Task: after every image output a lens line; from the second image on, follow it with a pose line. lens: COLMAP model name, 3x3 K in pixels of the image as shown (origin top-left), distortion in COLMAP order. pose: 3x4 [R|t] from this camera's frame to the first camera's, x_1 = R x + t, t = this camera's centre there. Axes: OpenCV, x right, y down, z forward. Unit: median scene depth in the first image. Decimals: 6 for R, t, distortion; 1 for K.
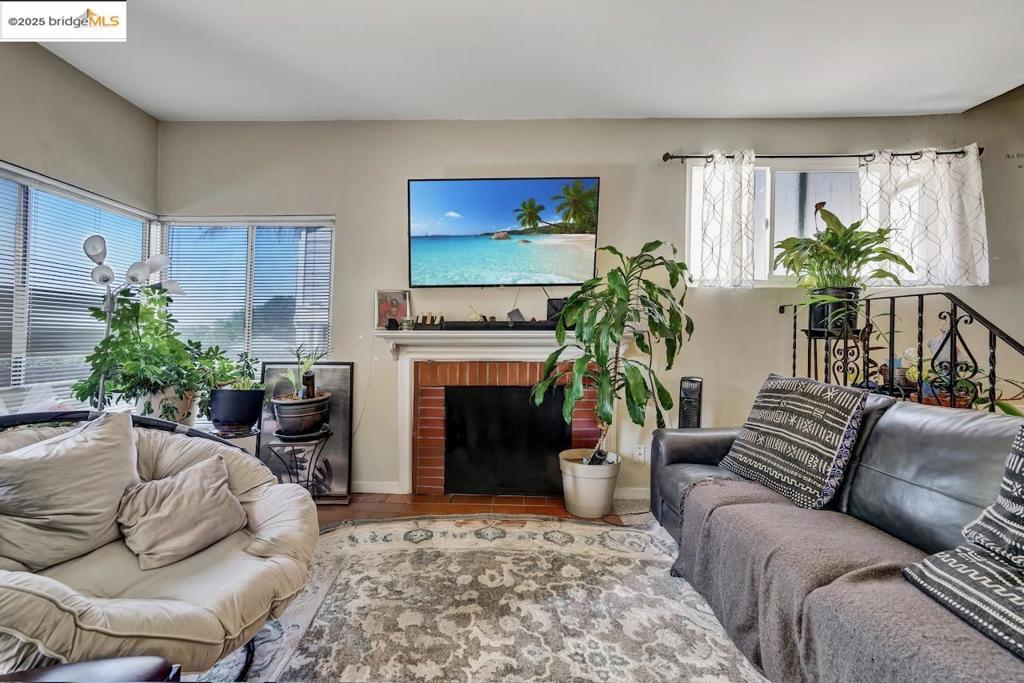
lens RADIAL K [[465.7, 0, 510.3], [0, 465.7, 316.7], [0, 0, 1]] dist [0.032183, -0.000176]
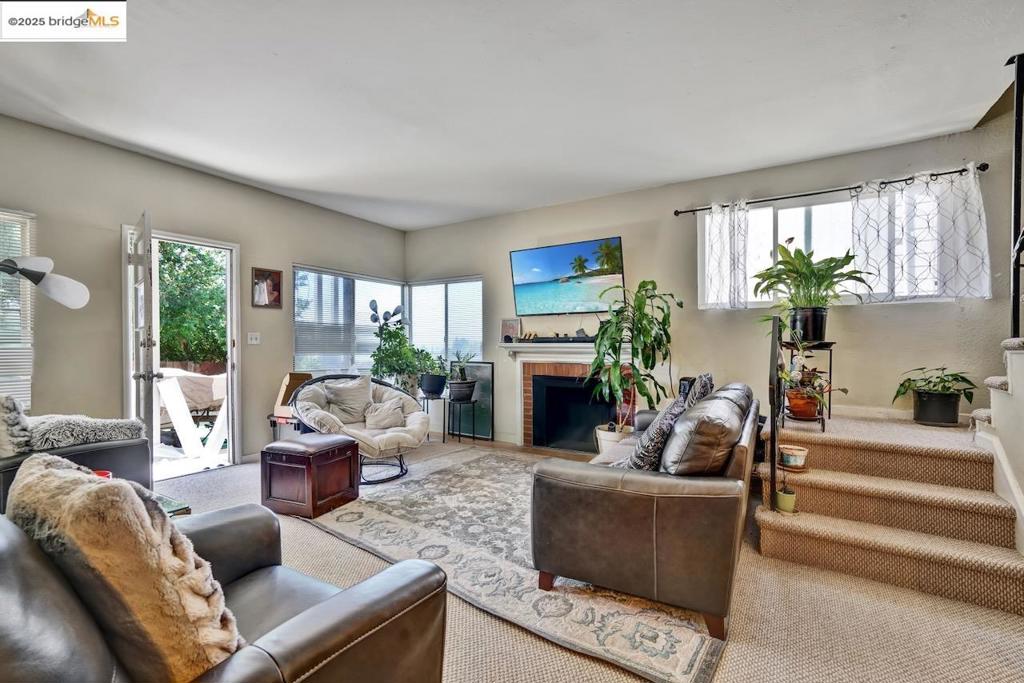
lens RADIAL K [[469.7, 0, 512.0], [0, 469.7, 341.5], [0, 0, 1]] dist [0.000178, 0.000087]
pose [[0.847584, -0.004325, -0.530643, 0.647026], [0.017164, 0.999667, 0.019269, -0.007460], [0.530383, -0.025440, 0.847376, -0.391742]]
